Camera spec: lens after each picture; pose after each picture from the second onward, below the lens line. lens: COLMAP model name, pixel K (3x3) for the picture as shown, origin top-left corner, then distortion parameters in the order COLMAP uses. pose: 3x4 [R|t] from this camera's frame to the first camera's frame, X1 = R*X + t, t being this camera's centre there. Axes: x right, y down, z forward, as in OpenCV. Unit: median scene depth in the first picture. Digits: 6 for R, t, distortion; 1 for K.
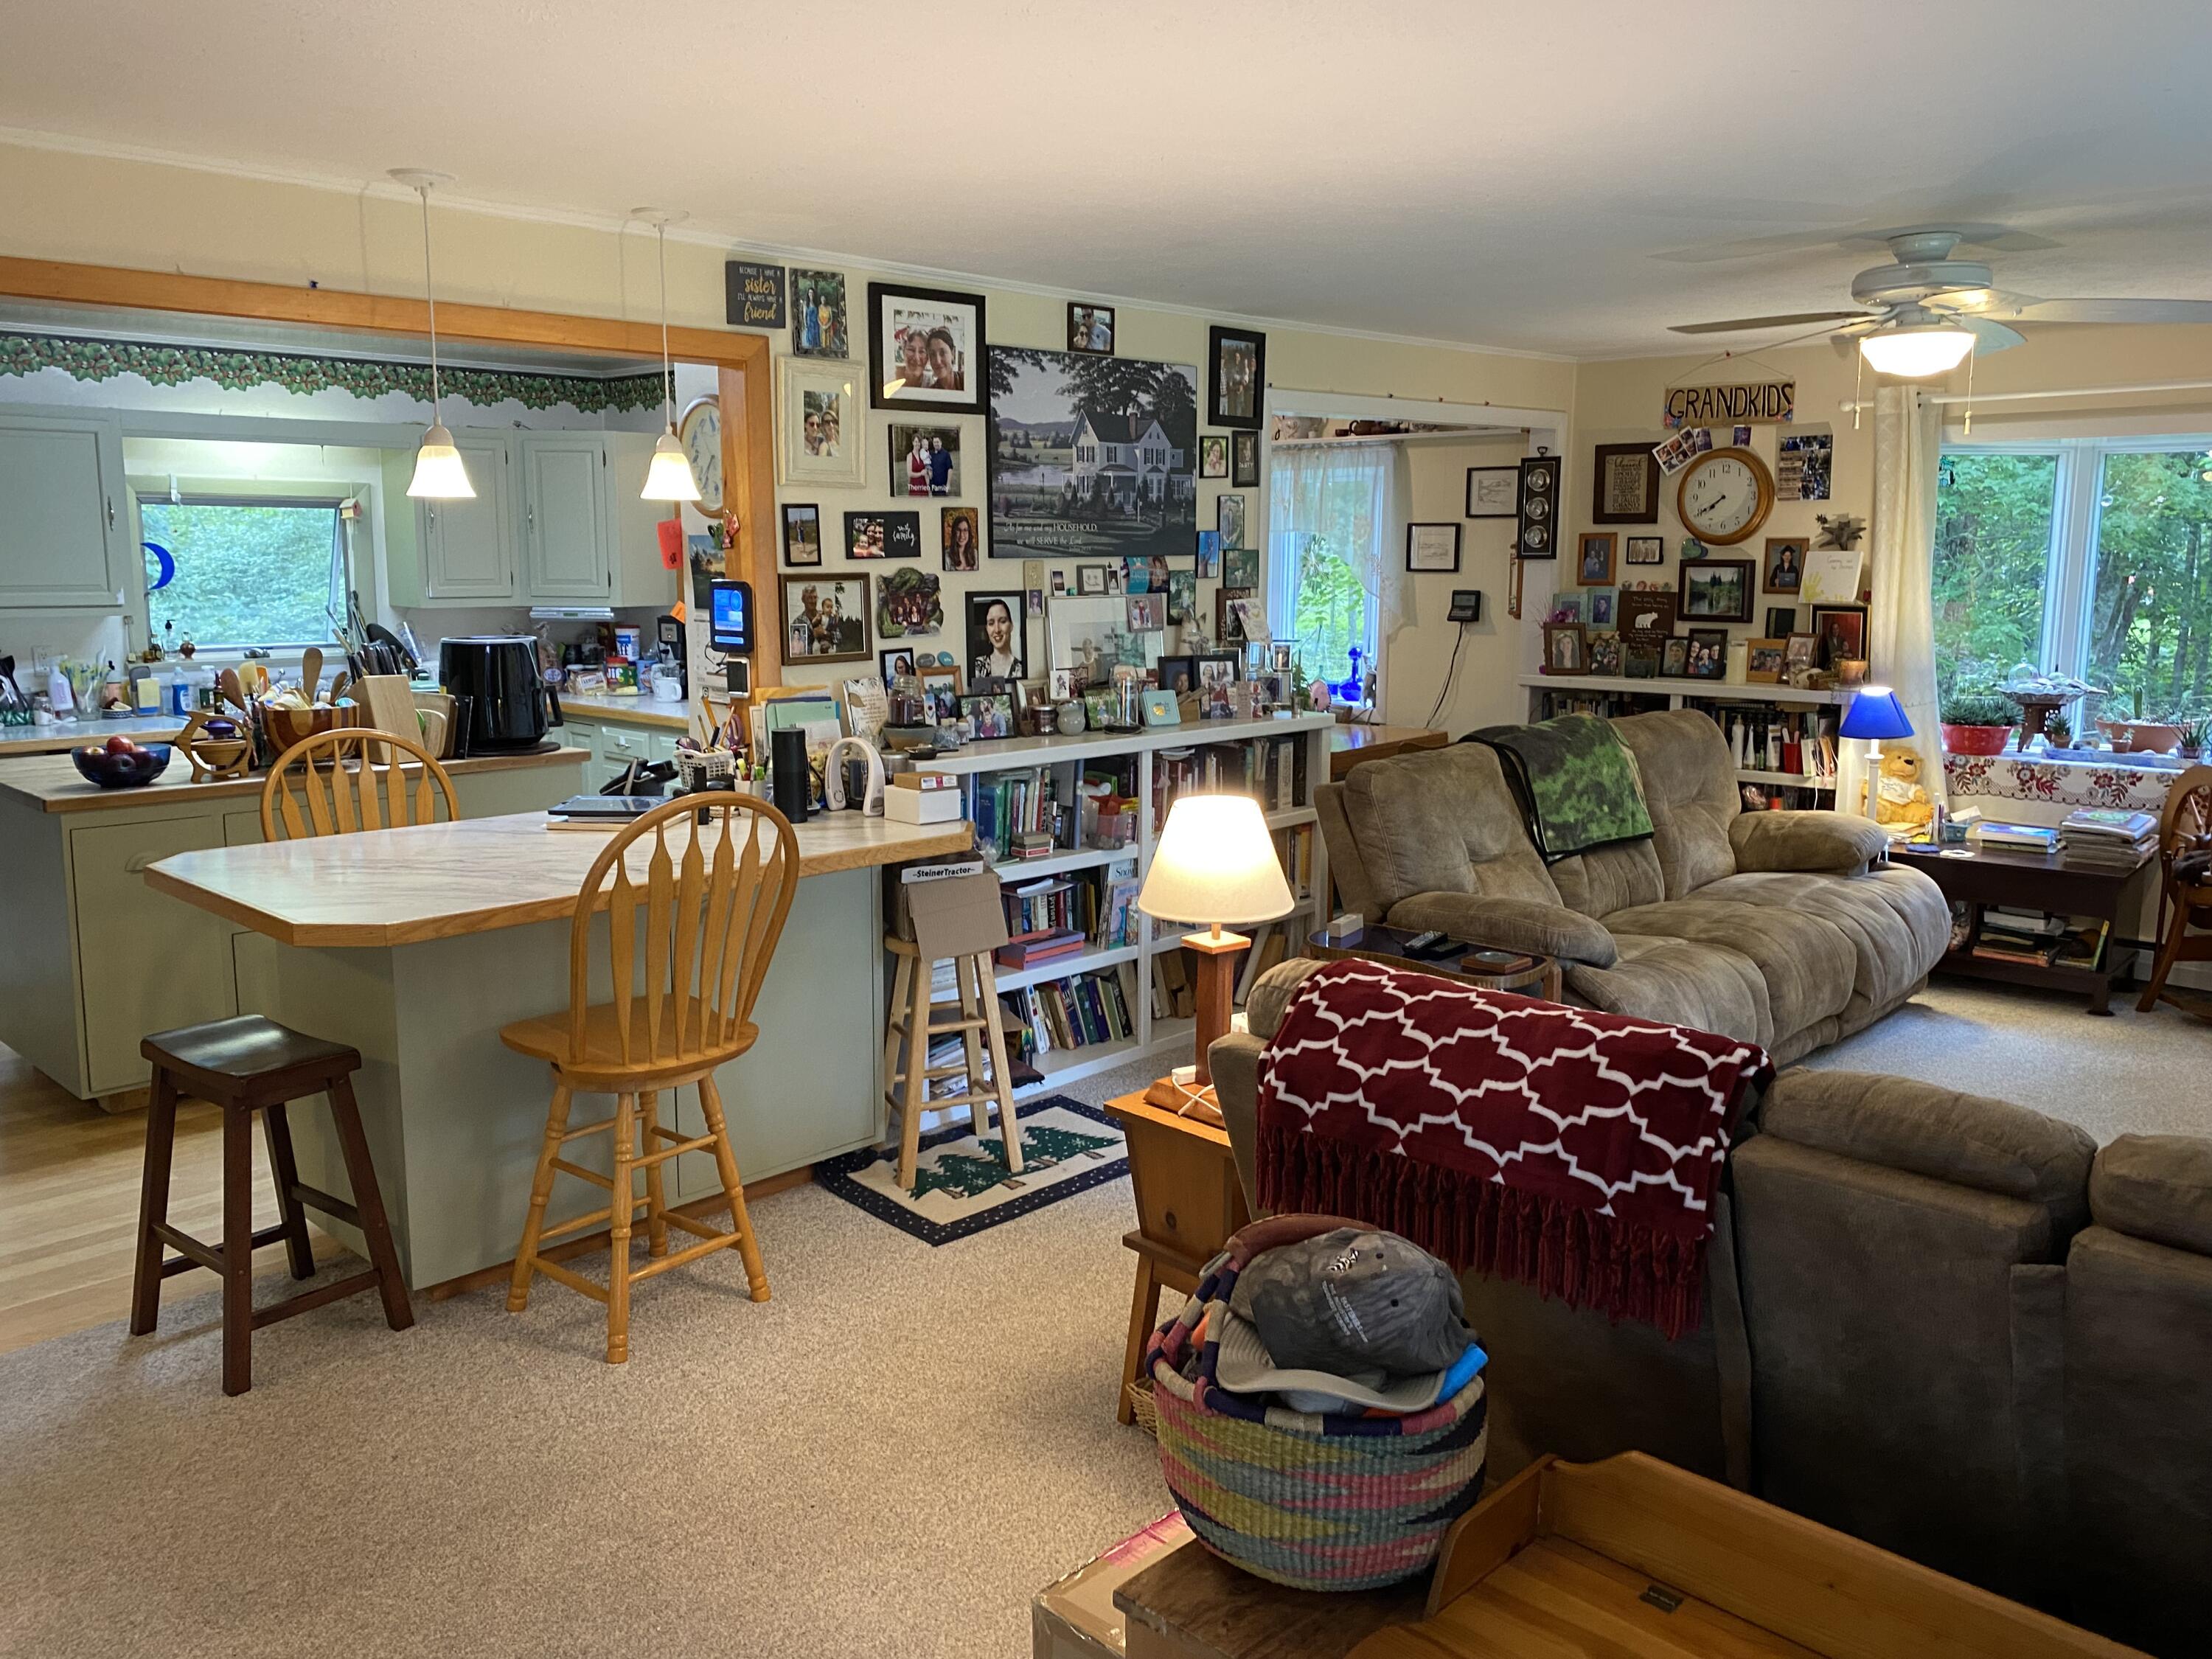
lens RADIAL K [[1694.8, 0, 1106.0], [0, 1694.8, 829.5], [0, 0, 1]] dist [-0.001645, 0.002537]
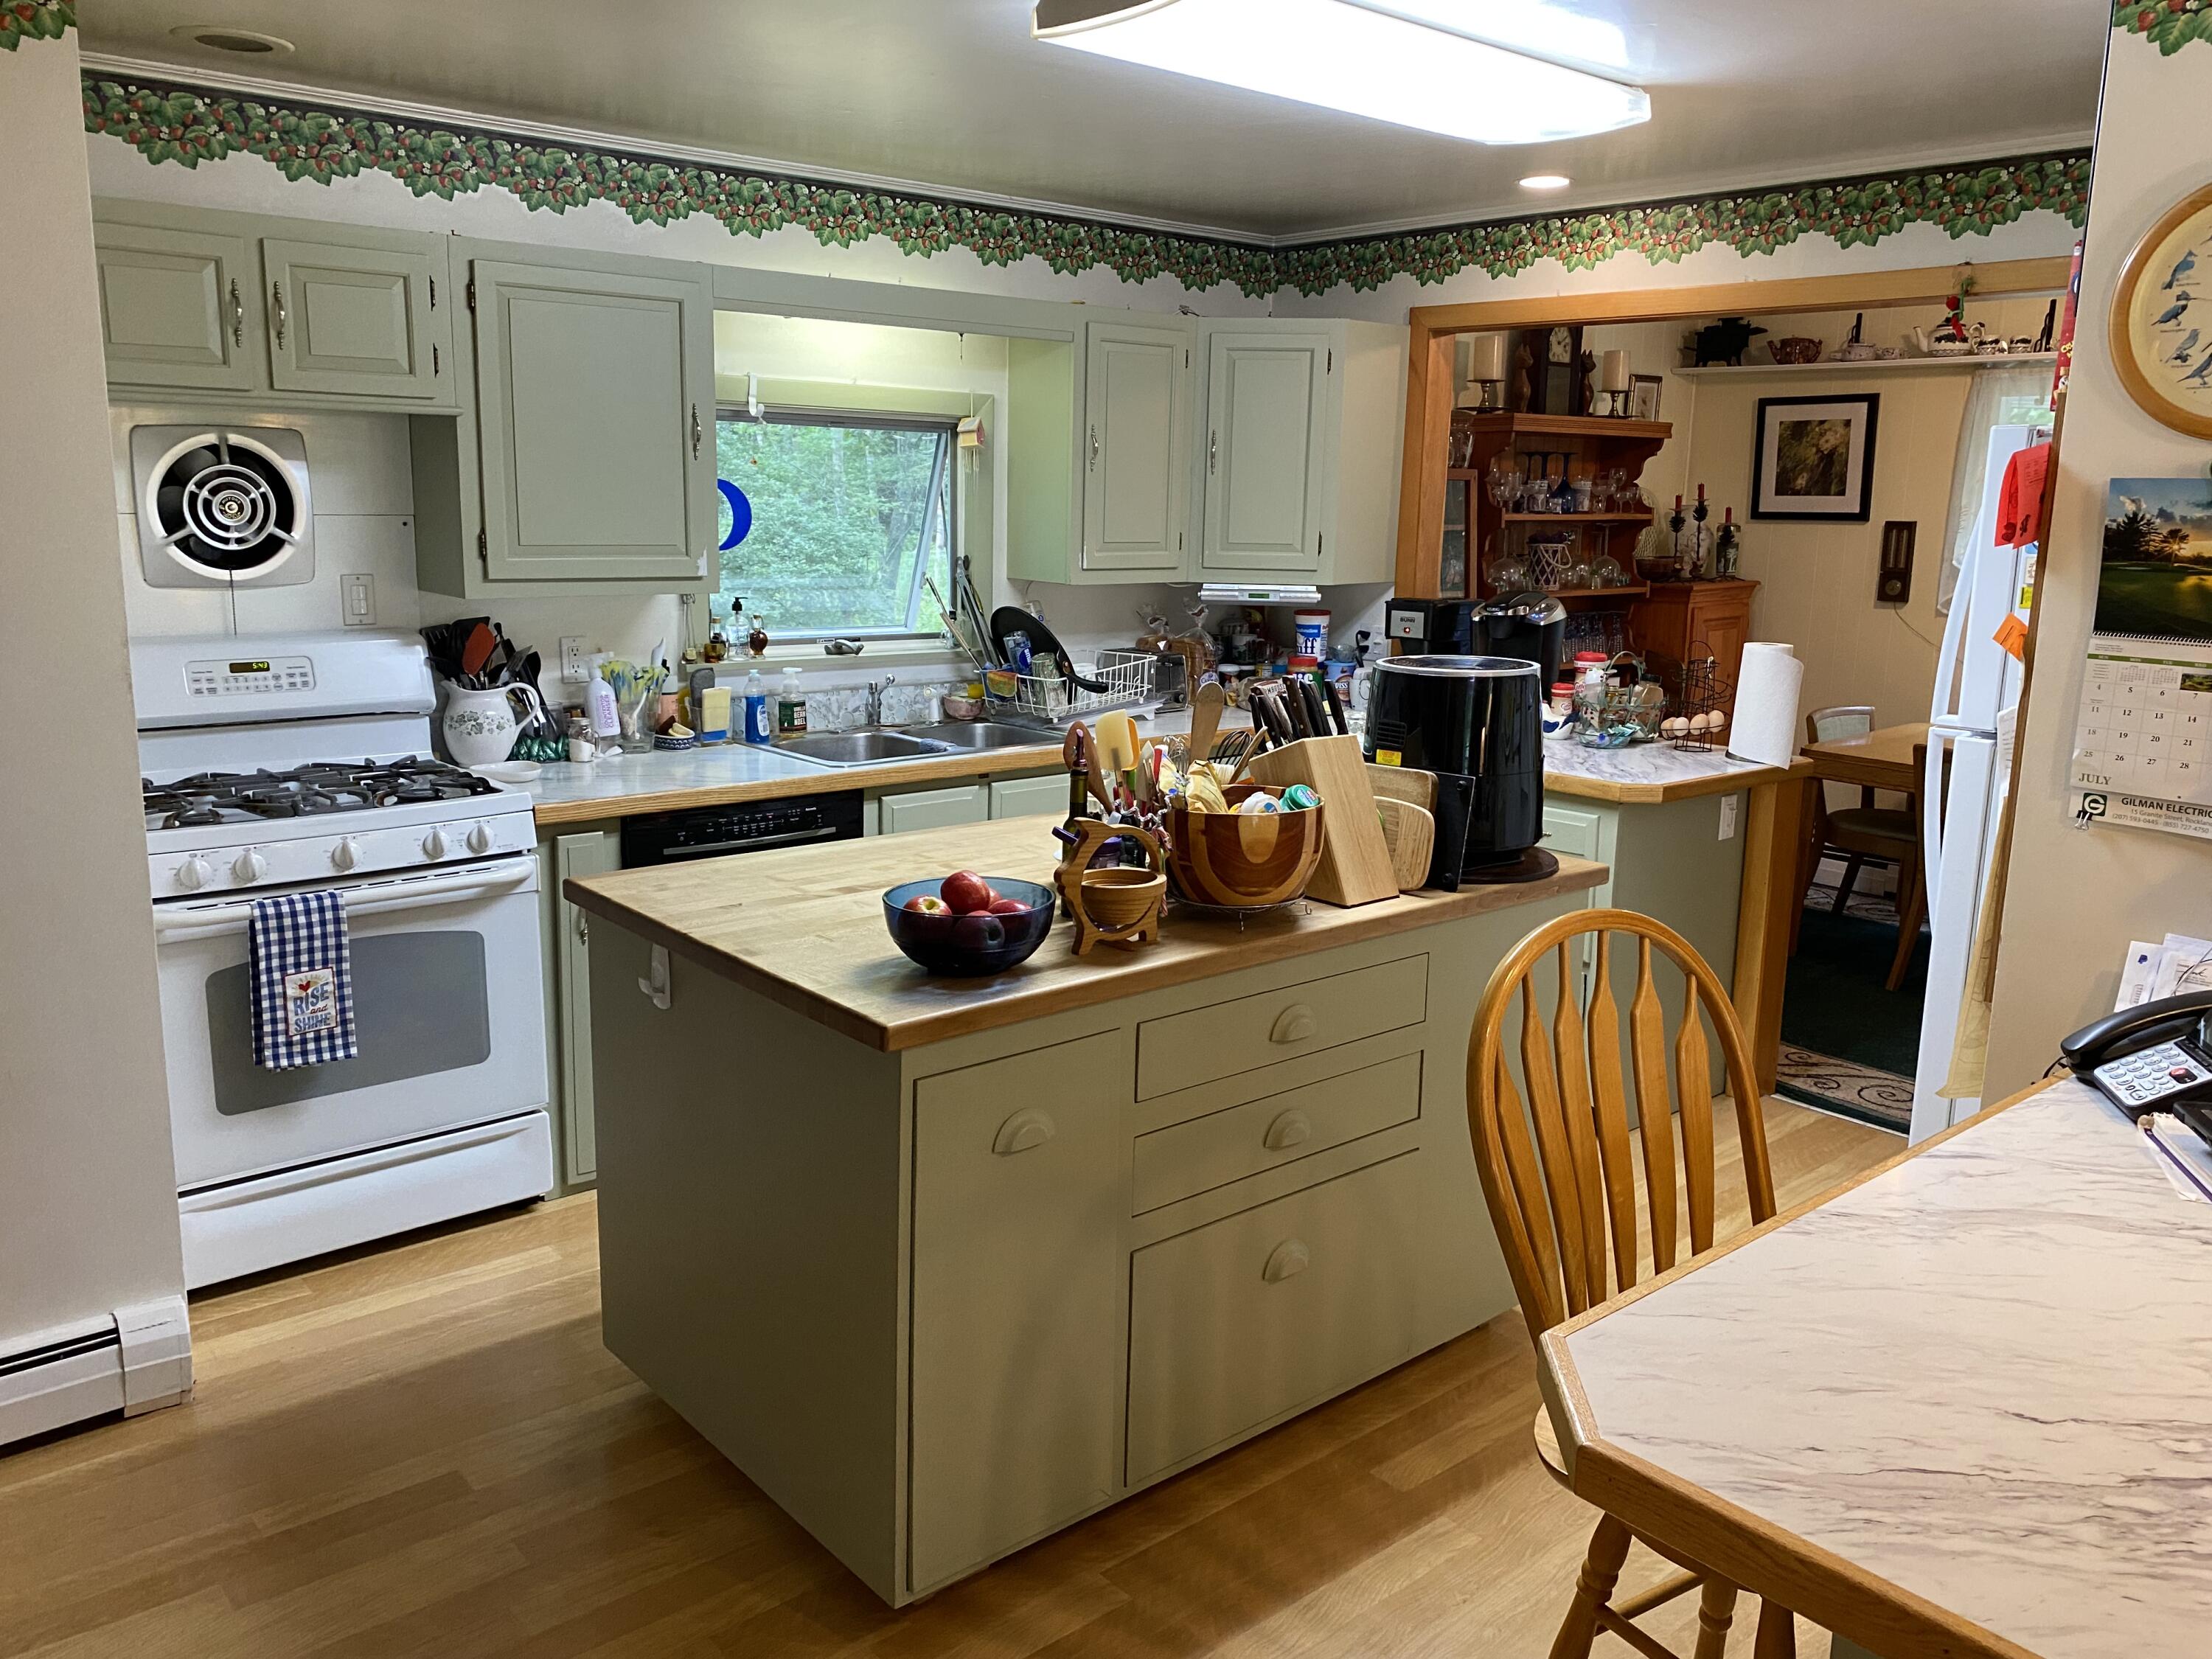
lens RADIAL K [[1673.8, 0, 1106.0], [0, 1673.8, 829.5], [0, 0, 1]] dist [0.073177, -0.000362]
pose [[0.995271, 0.033532, -0.091164, -0.349207], [-0.030434, 0.998918, 0.035159, -0.060906], [0.092244, -0.032218, 0.995215, 0.357386]]
